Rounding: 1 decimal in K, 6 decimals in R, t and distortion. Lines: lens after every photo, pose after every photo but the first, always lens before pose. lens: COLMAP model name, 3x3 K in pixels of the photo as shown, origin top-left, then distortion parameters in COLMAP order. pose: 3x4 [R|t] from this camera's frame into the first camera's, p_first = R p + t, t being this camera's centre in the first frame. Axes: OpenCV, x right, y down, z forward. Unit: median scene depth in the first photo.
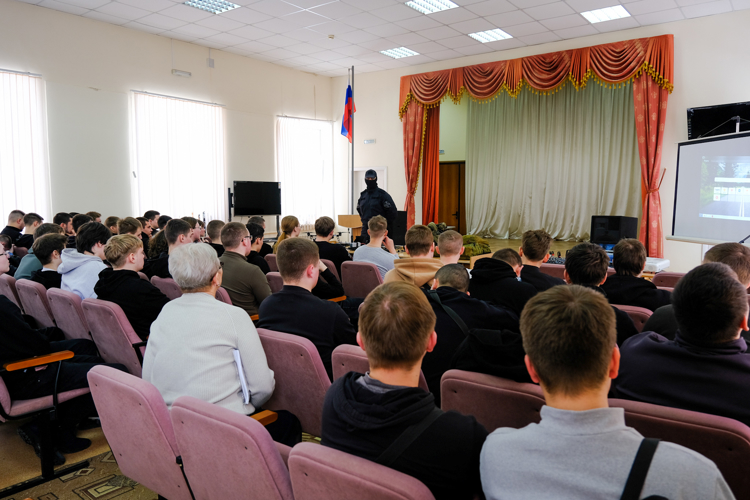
lens RADIAL K [[582.6, 0, 375.0], [0, 582.6, 250.0], [0, 0, 1]] dist [0.067381, 0.002149]
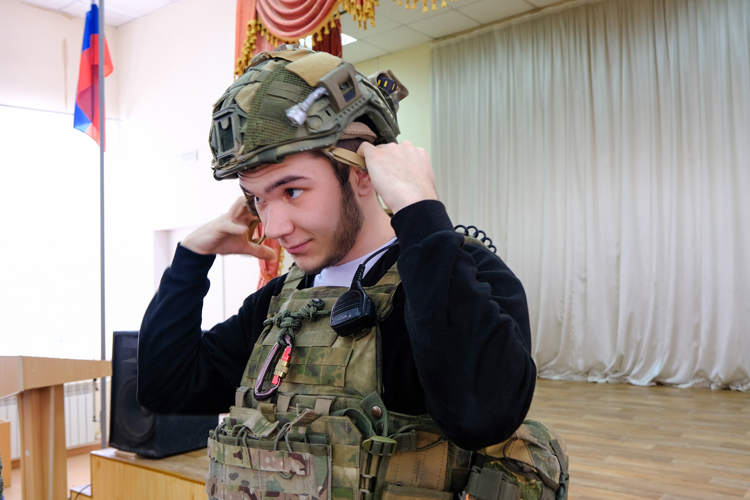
lens RADIAL K [[670.7, 0, 354.6], [0, 670.7, 268.4], [0, 0, 1]] dist [0.000816, -0.003099]
pose [[0.998153, -0.030925, -0.052295, 0.145335], [0.024430, 0.992403, -0.120579, -0.050378], [0.055627, 0.119078, 0.991325, 0.588549]]
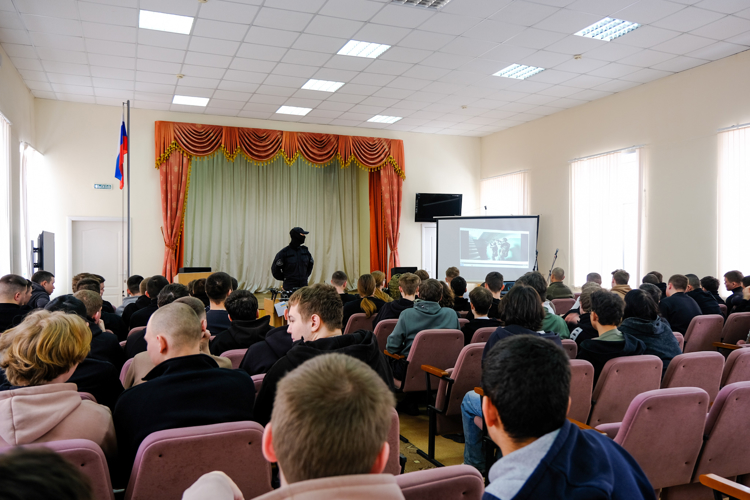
lens RADIAL K [[592.8, 0, 375.0], [0, 592.8, 250.0], [0, 0, 1]] dist [-0.000852, -0.000134]
pose [[0.496093, 0.003005, 0.868264, -0.597178], [0.084816, 0.995044, -0.051904, -0.022900], [-0.864117, 0.099392, 0.493380, 0.287297]]
